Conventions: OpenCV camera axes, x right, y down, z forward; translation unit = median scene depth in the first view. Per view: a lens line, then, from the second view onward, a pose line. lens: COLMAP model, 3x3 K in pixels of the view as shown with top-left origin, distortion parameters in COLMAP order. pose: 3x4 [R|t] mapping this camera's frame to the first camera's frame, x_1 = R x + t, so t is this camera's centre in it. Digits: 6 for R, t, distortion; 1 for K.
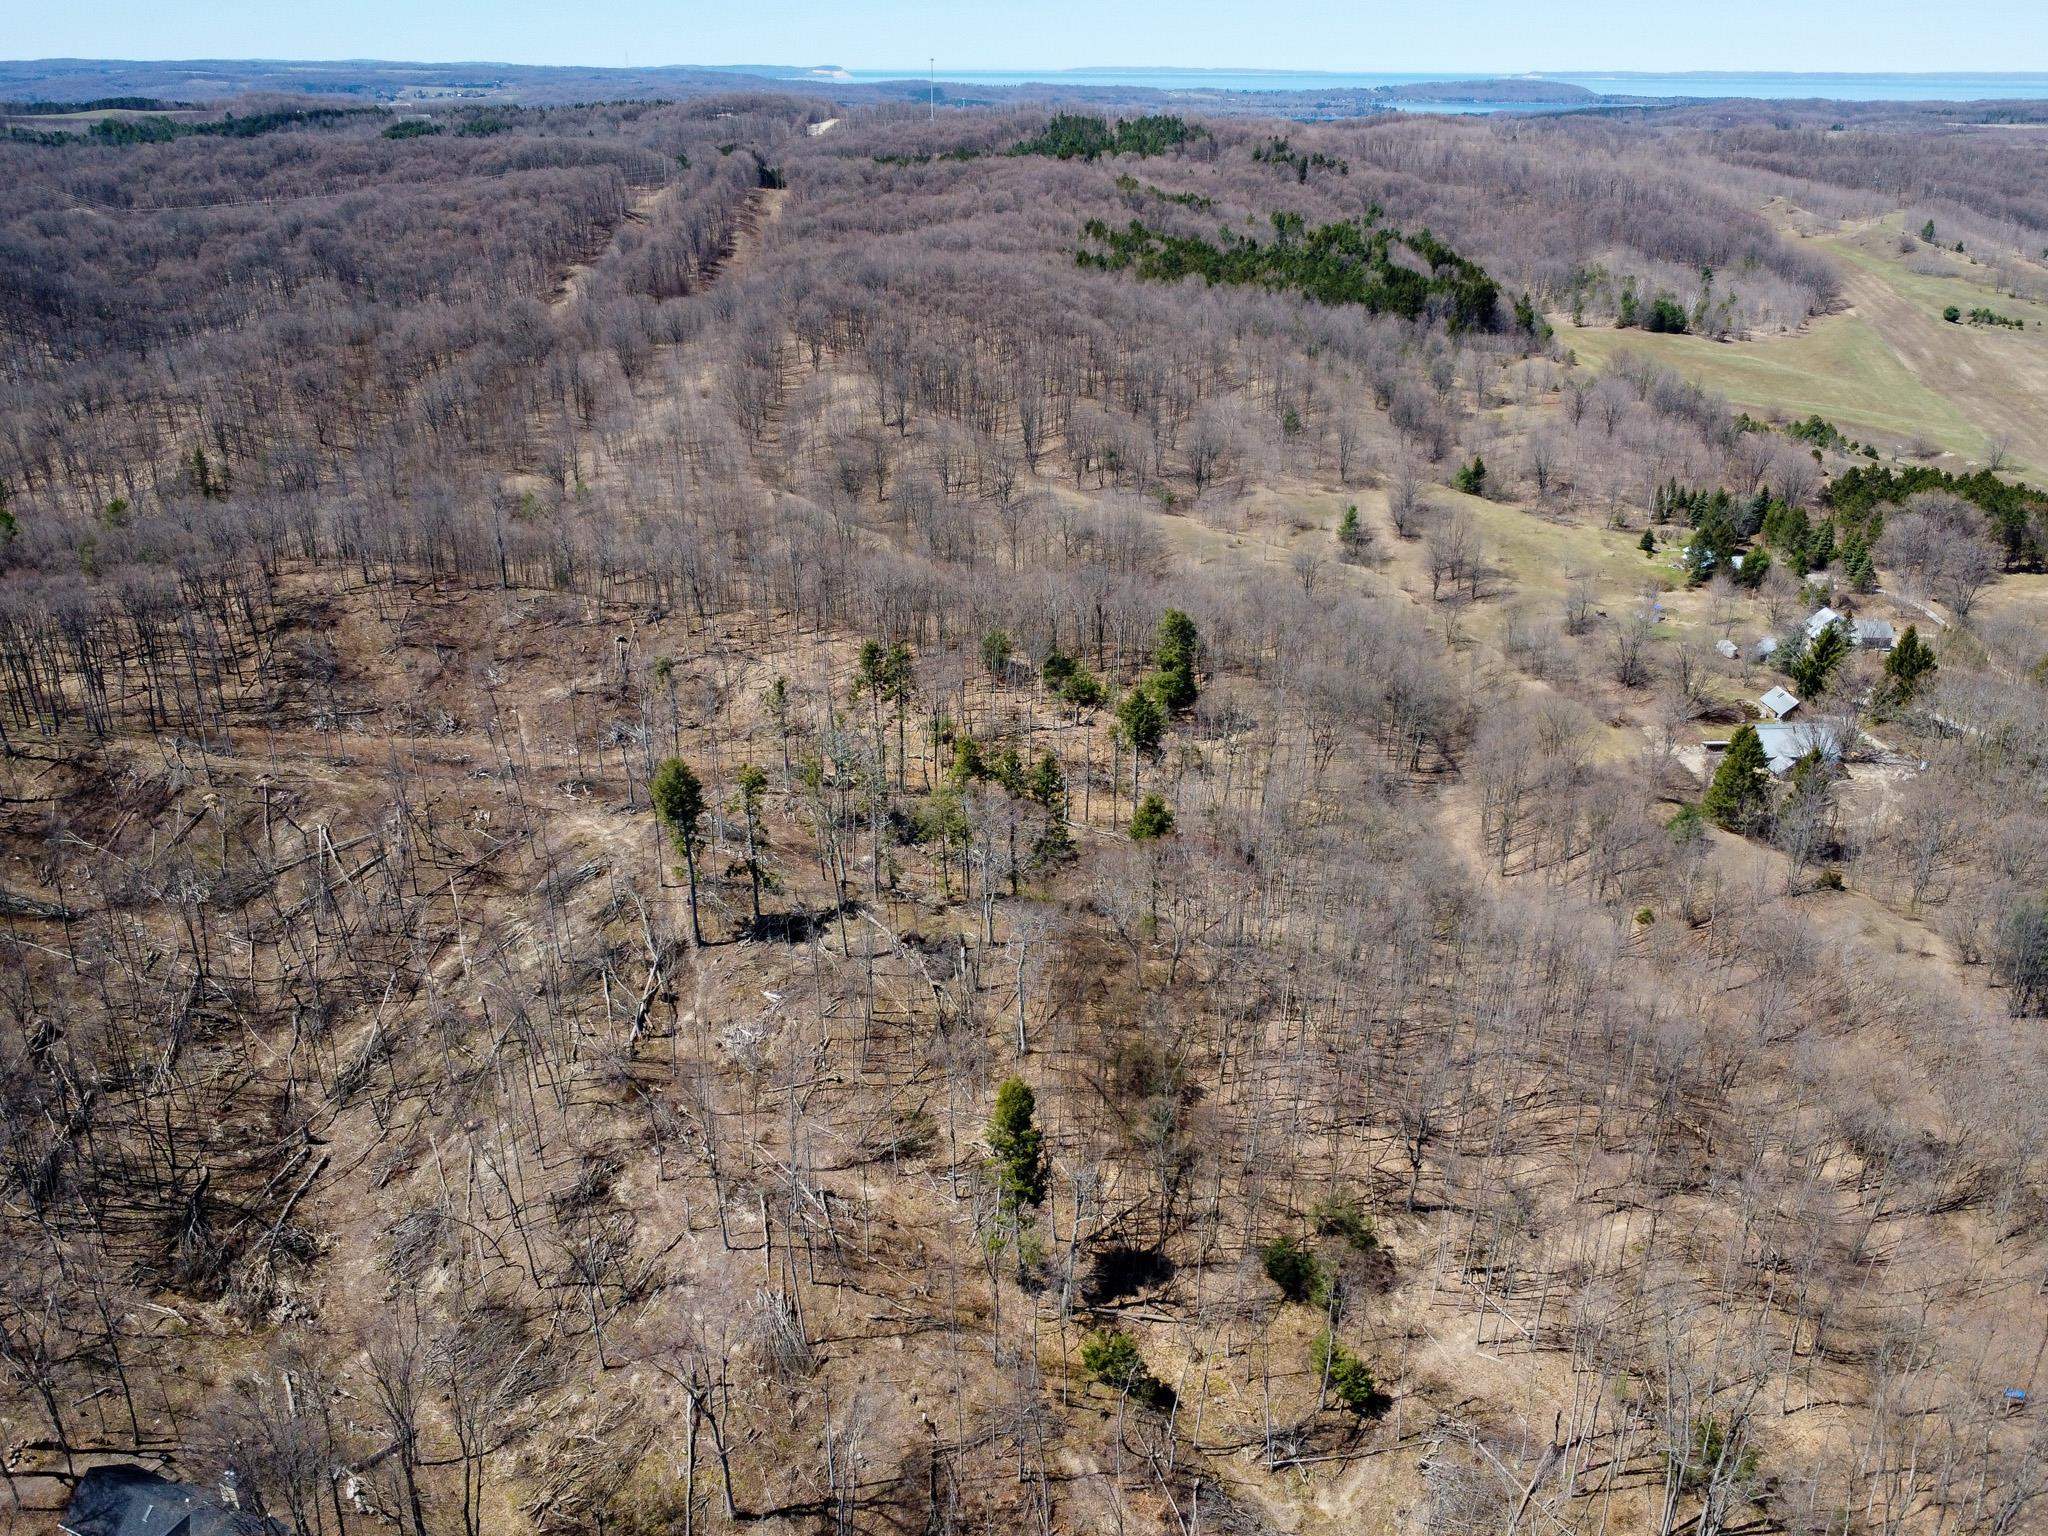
lens RADIAL K [[1615.8, 0, 1024.0], [0, 1615.8, 768.0], [0, 0, 1]] dist [0.000888, -0.007121]
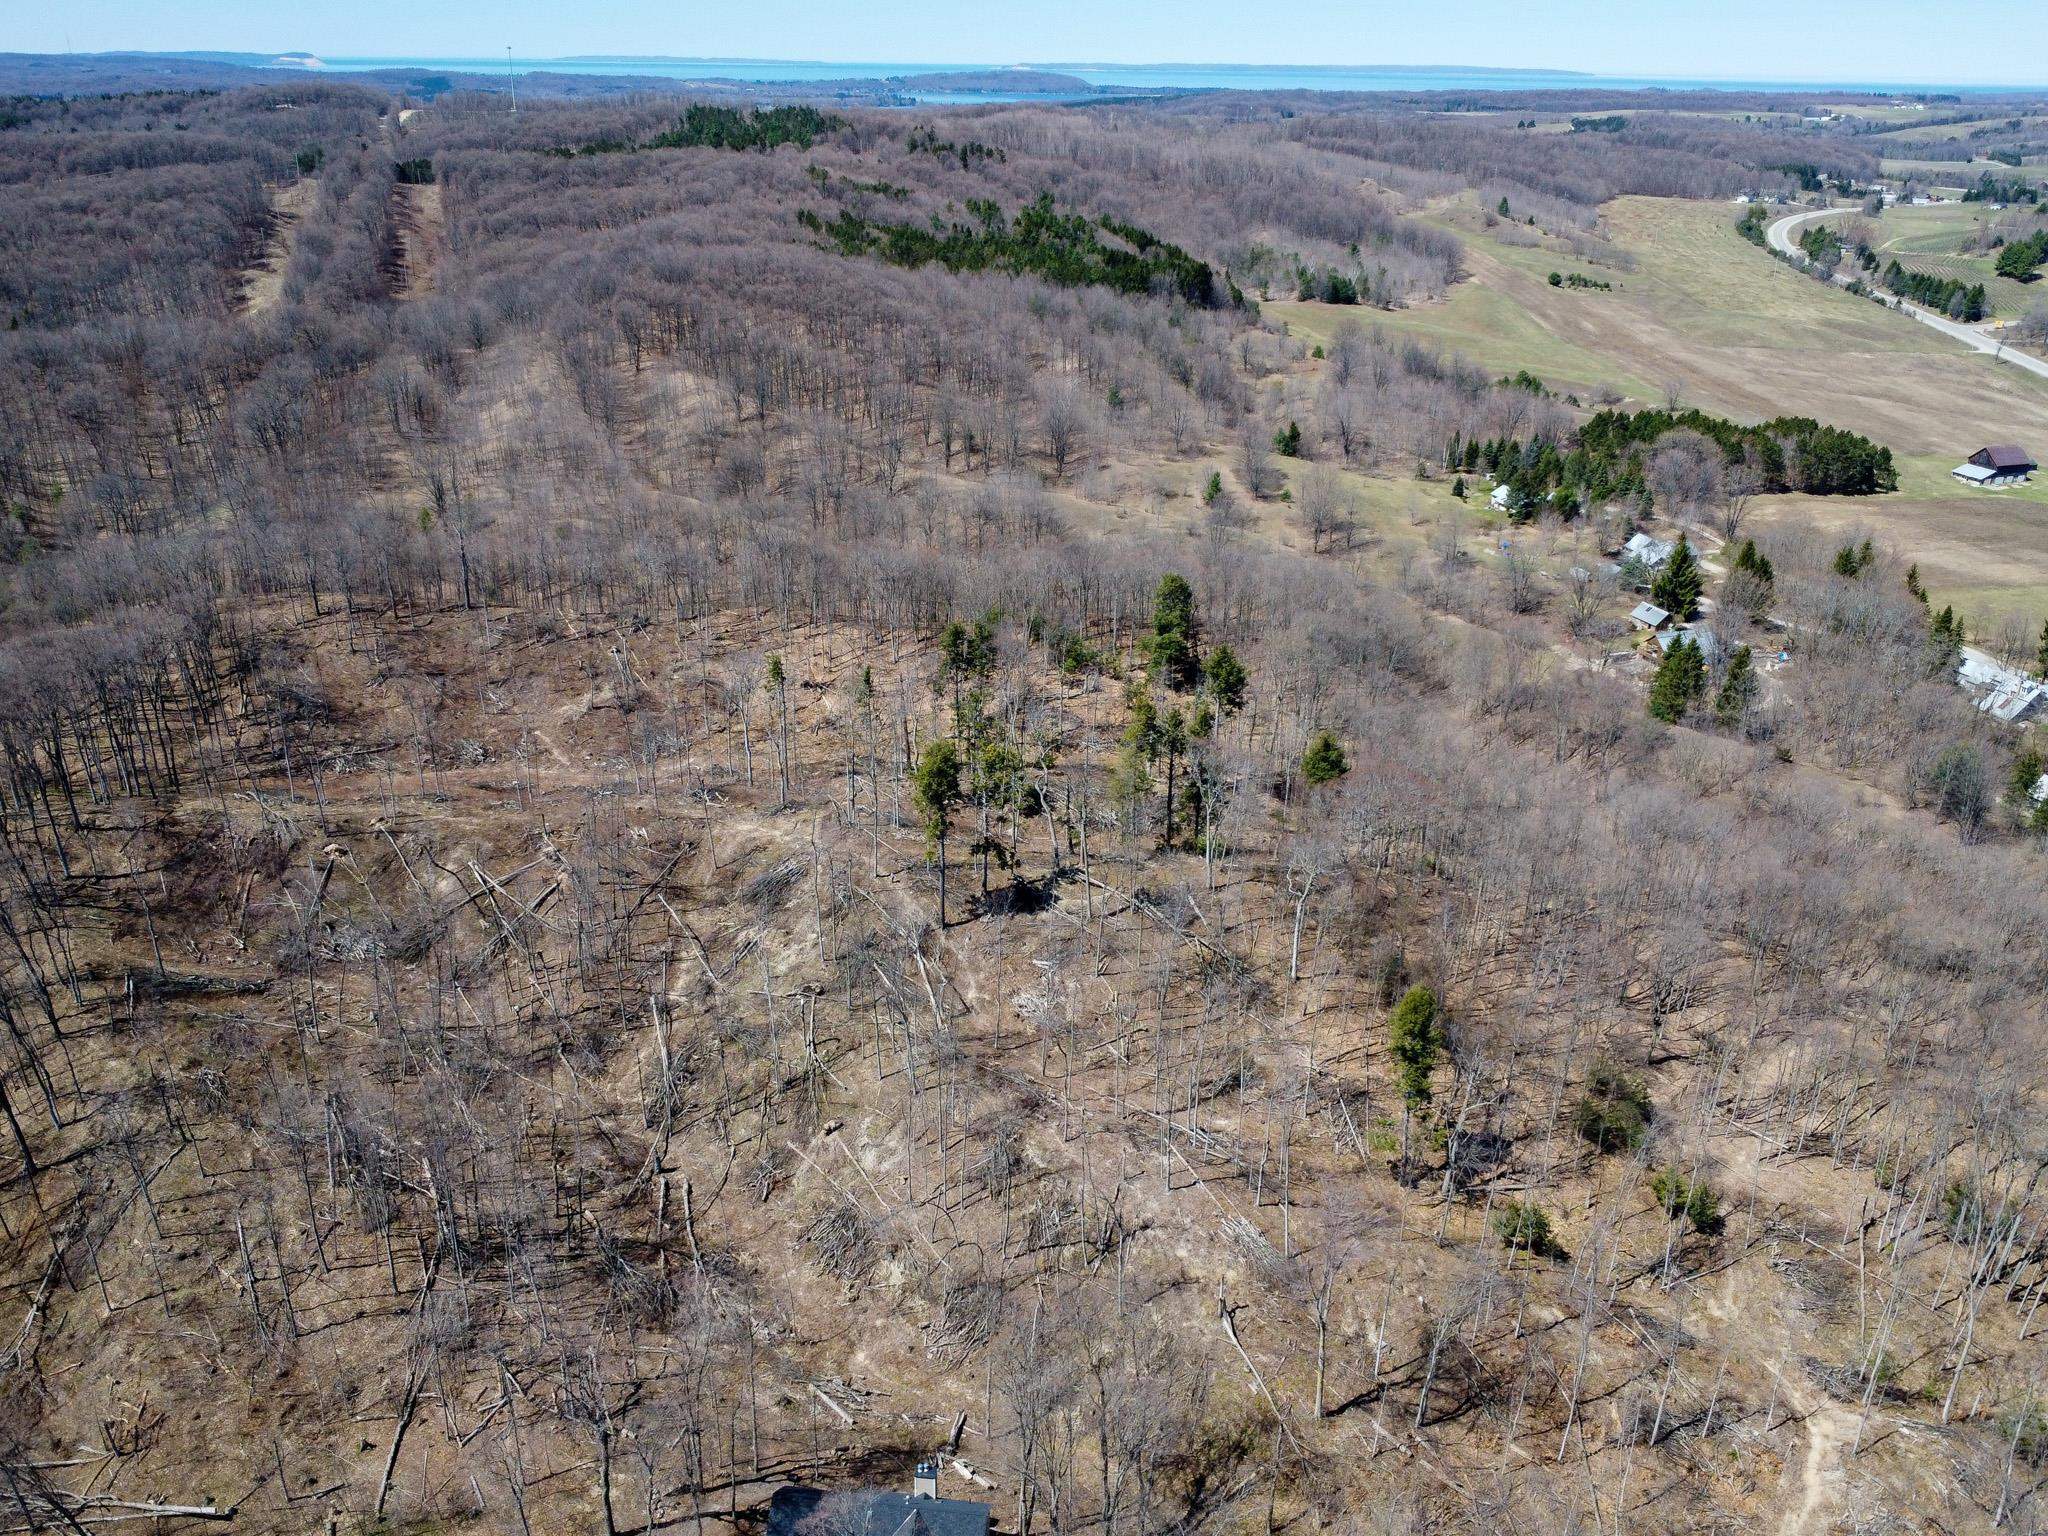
lens RADIAL K [[1615.8, 0, 1024.0], [0, 1615.8, 768.0], [0, 0, 1]] dist [0.000888, -0.007121]
pose [[0.960044, -0.107492, 0.258382, -0.210018], [0.106130, 0.994166, 0.019258, -0.001817], [-0.258944, 0.008934, 0.965851, 0.003886]]
